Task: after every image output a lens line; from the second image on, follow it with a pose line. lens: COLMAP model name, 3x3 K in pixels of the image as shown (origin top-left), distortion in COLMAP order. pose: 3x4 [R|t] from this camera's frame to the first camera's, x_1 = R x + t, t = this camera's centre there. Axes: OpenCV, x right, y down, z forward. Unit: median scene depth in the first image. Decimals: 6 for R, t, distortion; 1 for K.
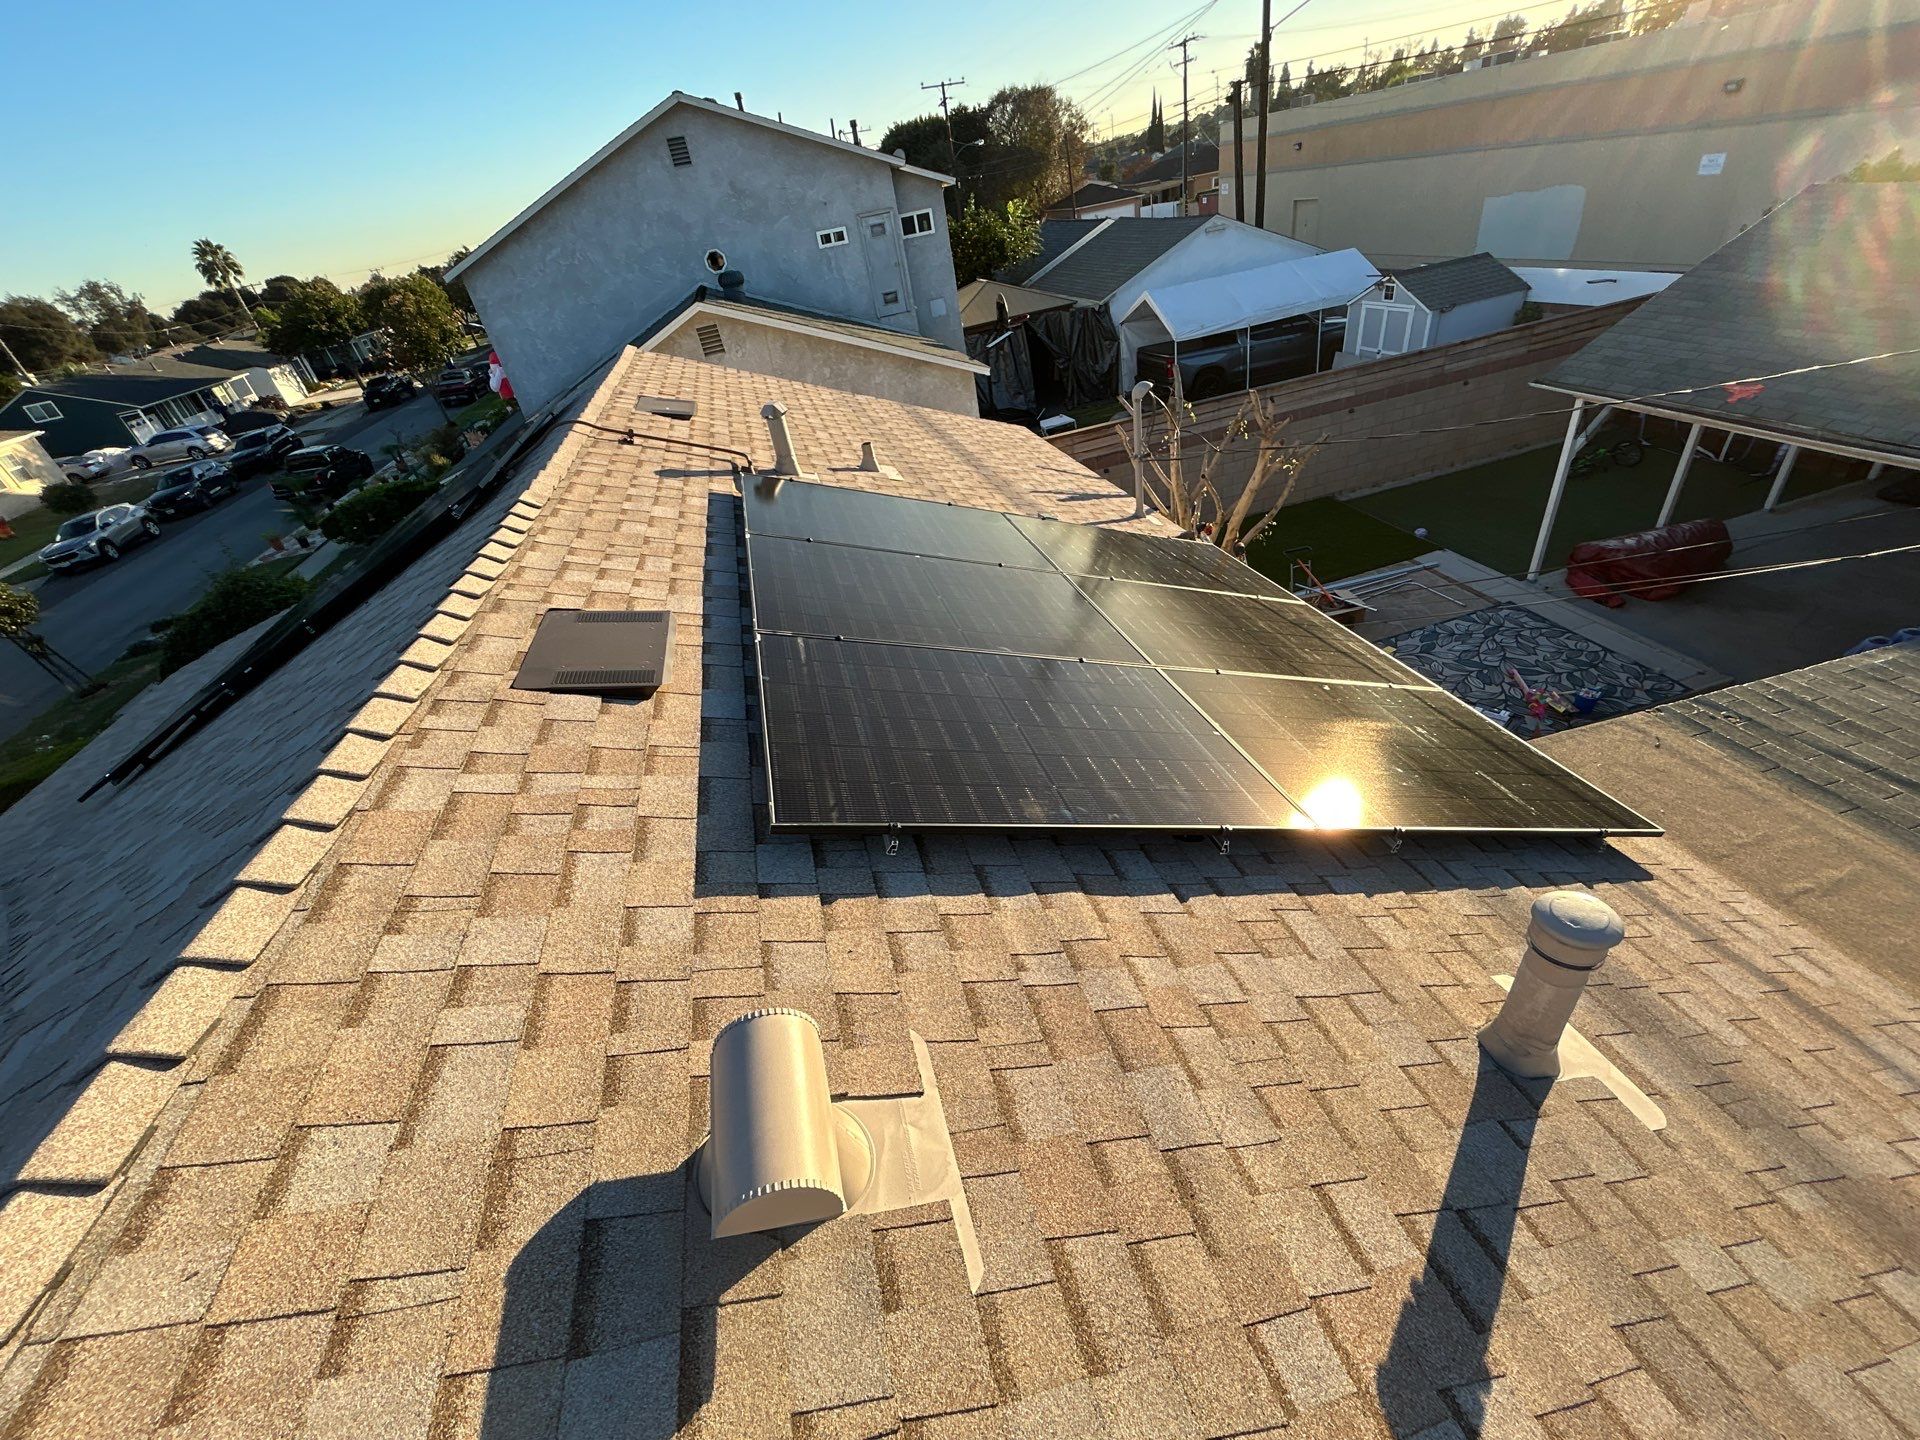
lens RADIAL K [[775.2, 0, 958.5], [0, 775.2, 712.3], [0, 0, 1]] dist [0.000916, 0.000303]
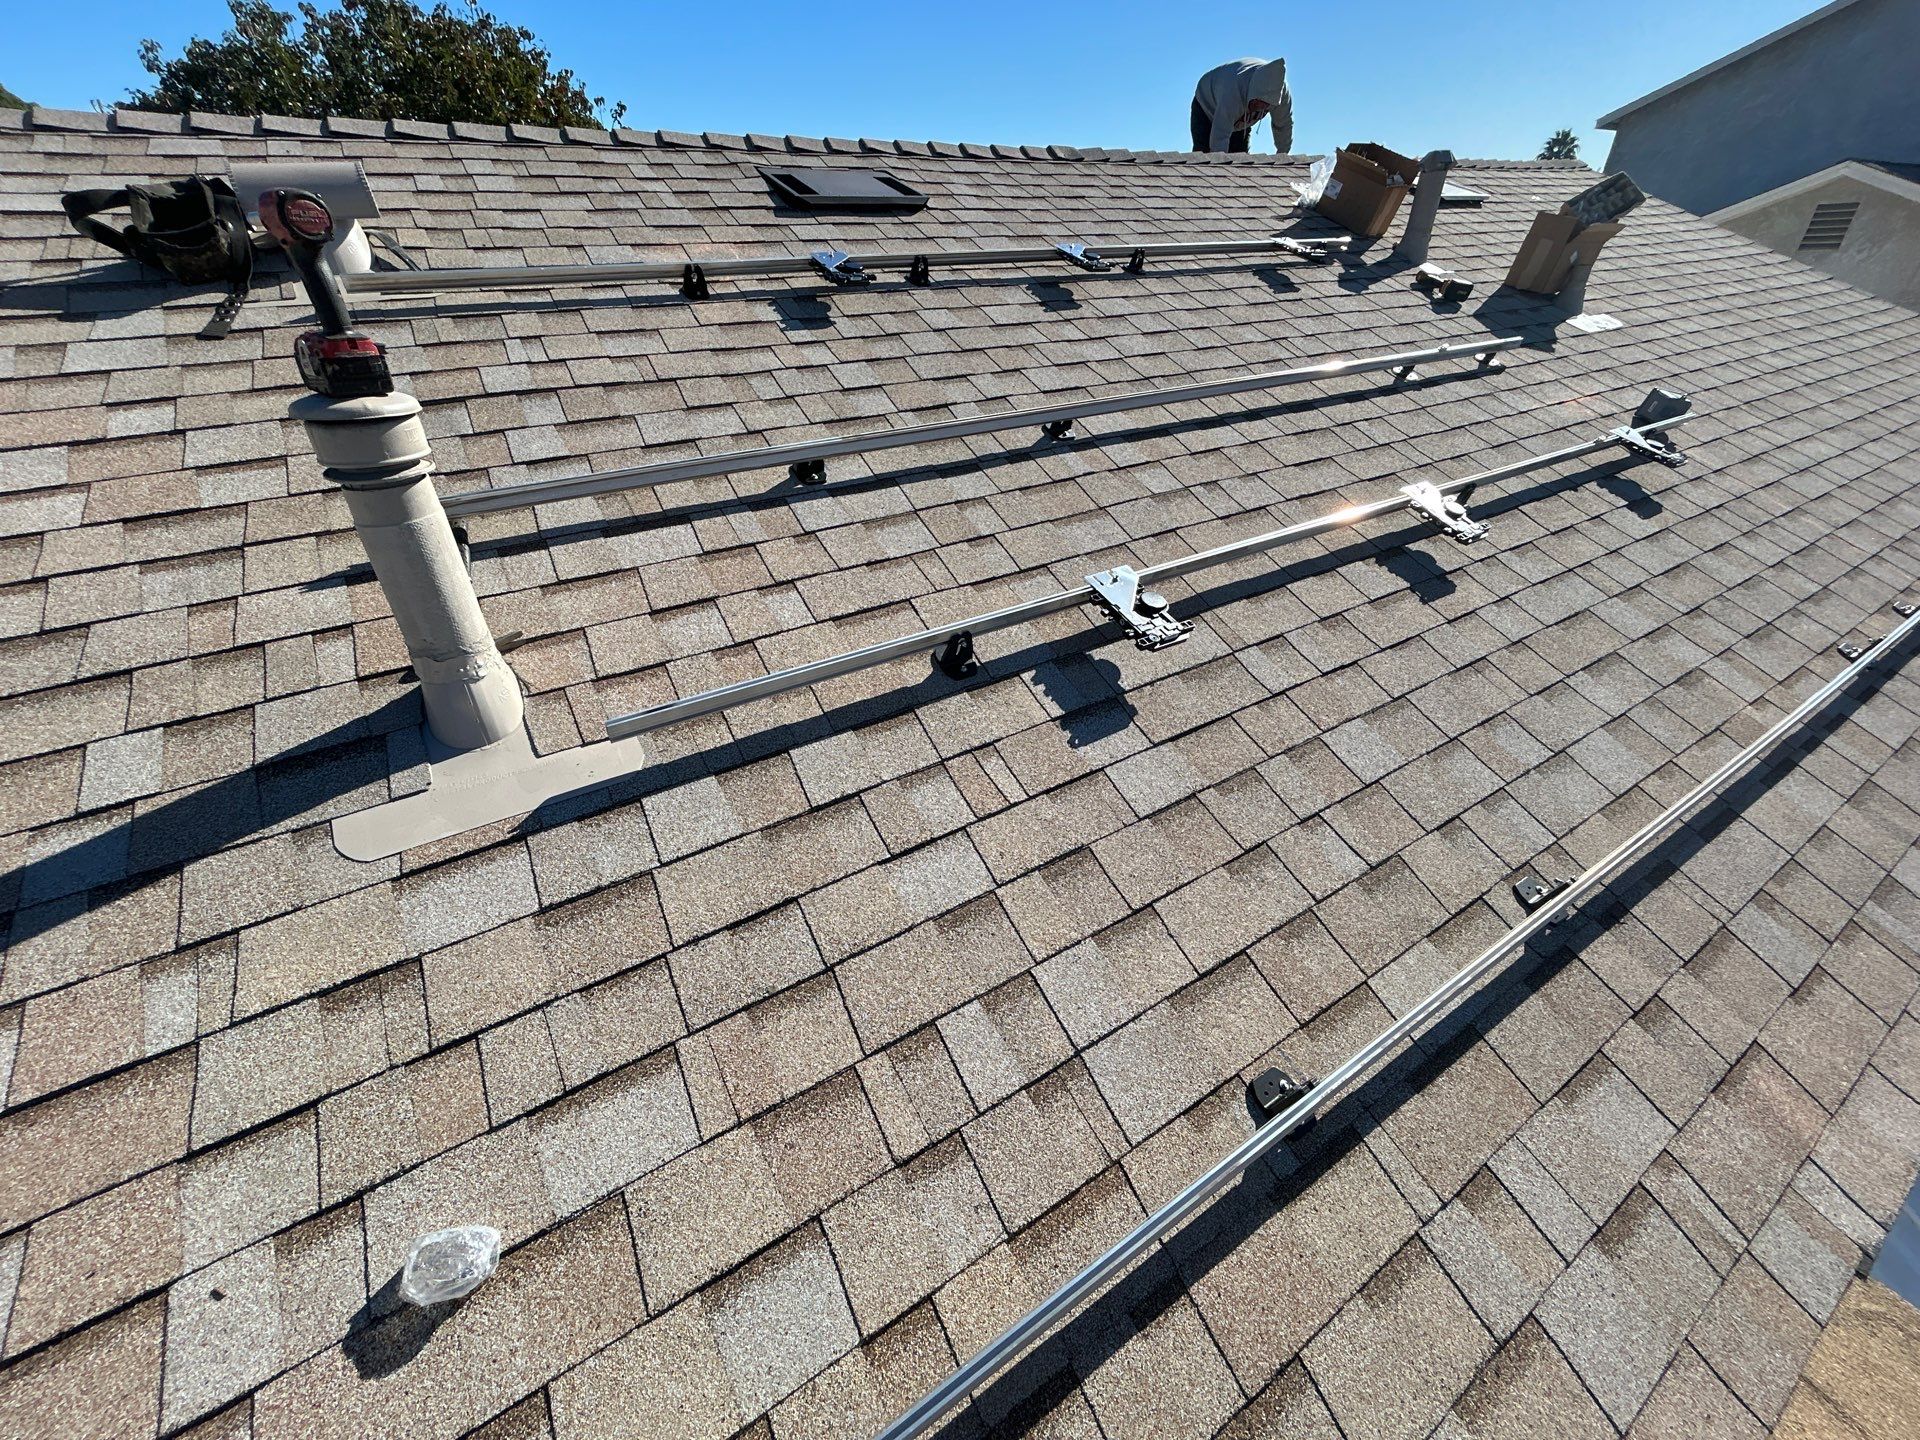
lens RADIAL K [[775.2, 0, 957.6], [0, 775.2, 718.0], [0, 0, 1]] dist [0.000916, 0.000303]
pose [[0.294204, 0.622076, -0.725579, 0.180029], [-0.556133, 0.728845, 0.399377, -0.010517], [0.777278, 0.286020, 0.560386, 0.122757]]
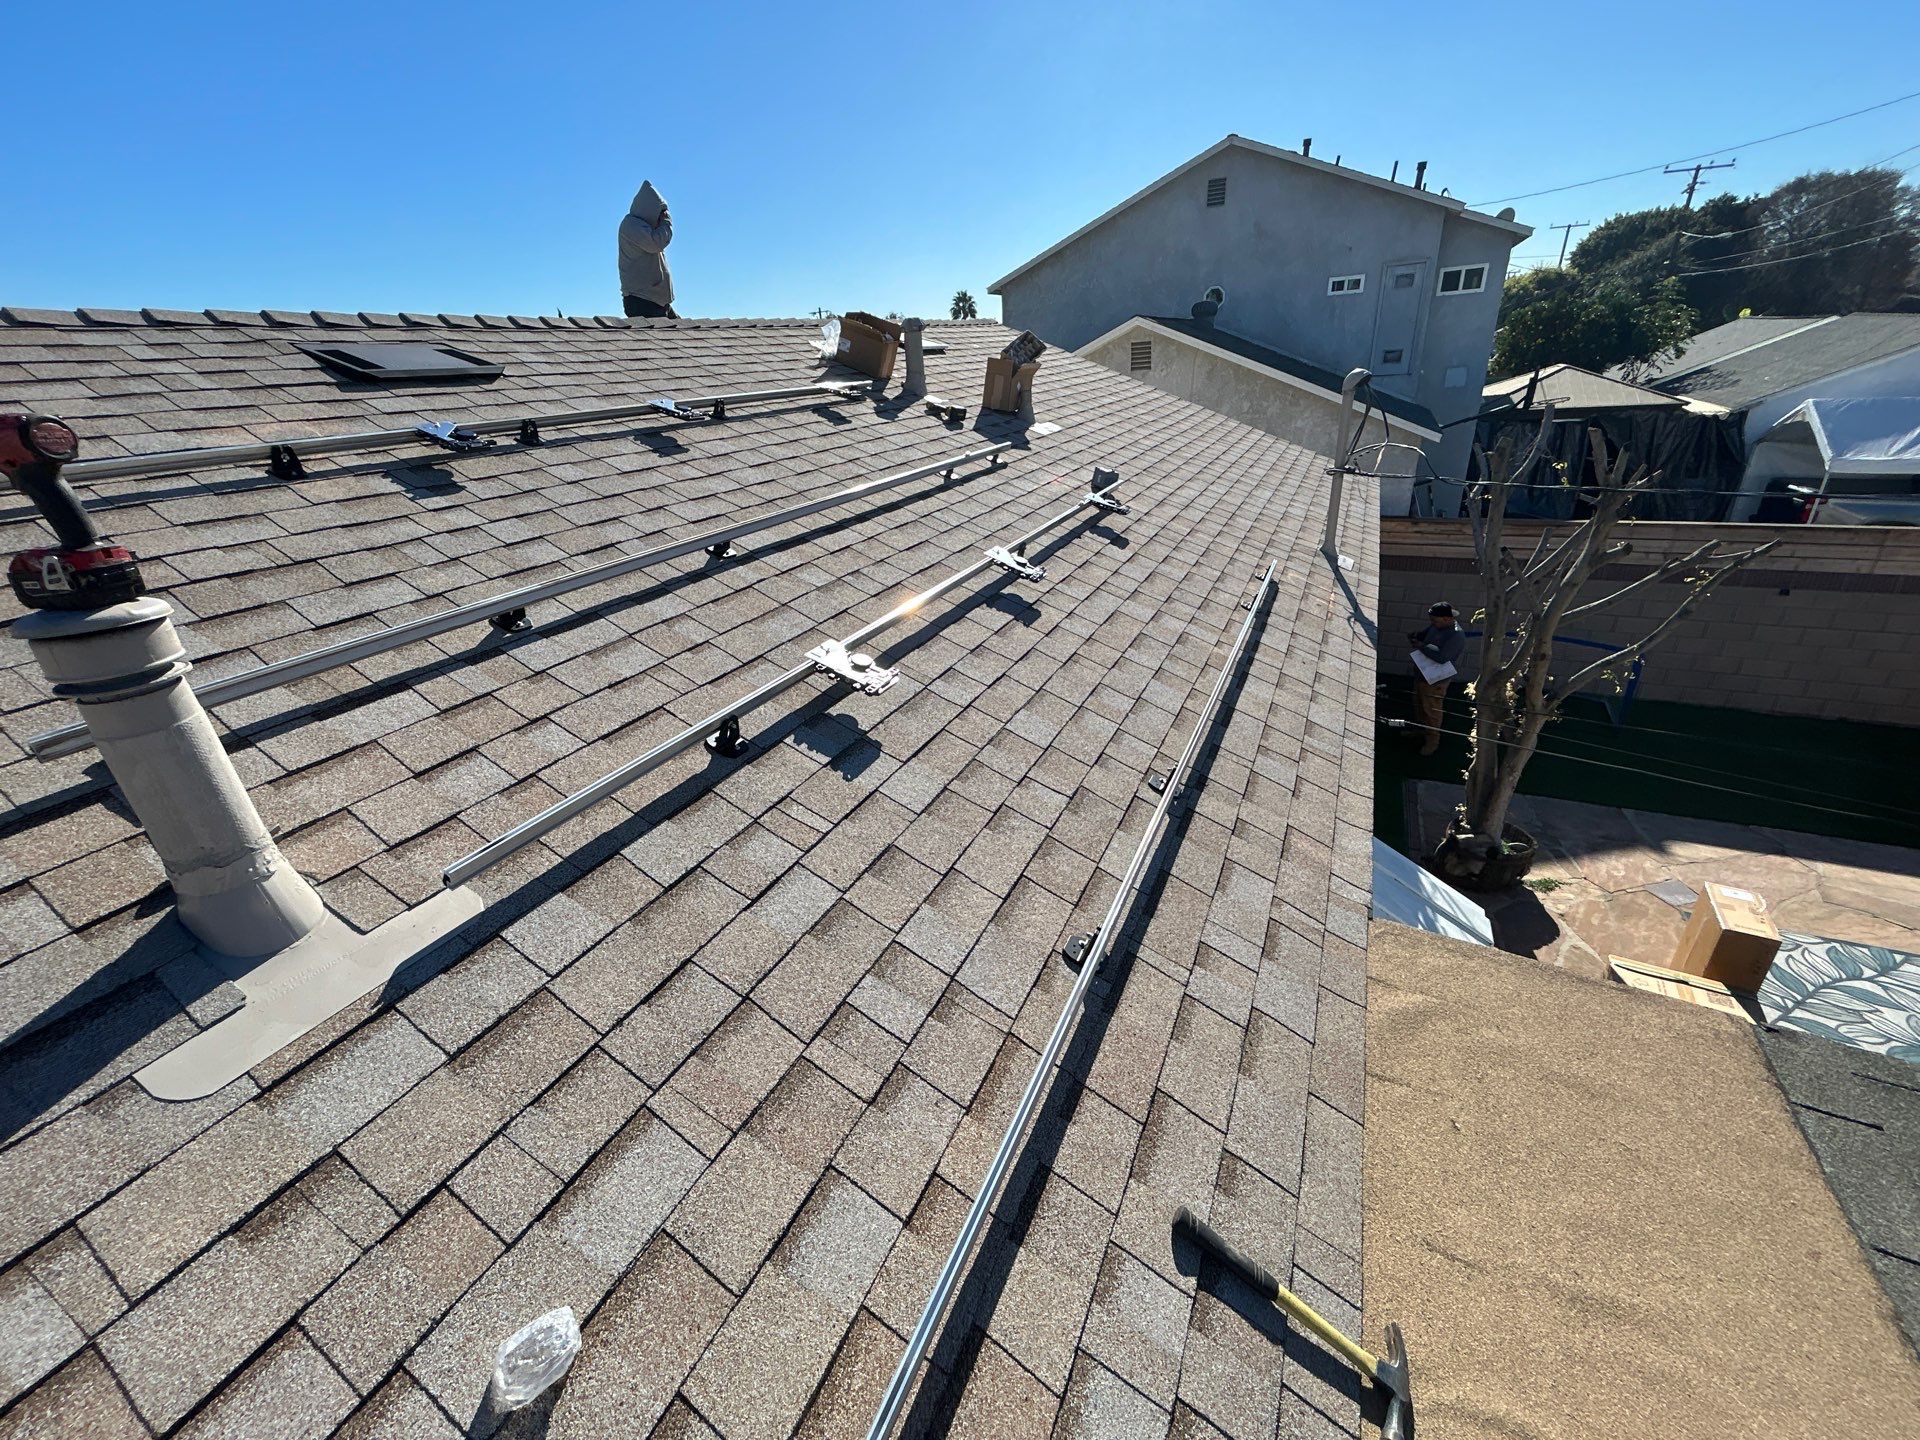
lens RADIAL K [[775.2, 0, 960.7], [0, 775.2, 715.9], [0, 0, 1]] dist [0.000916, 0.000303]
pose [[0.753436, 0.370277, -0.543349, 0.191541], [-0.413666, 0.909264, 0.046027, 0.001923], [0.511091, 0.190087, 0.838244, 0.093611]]
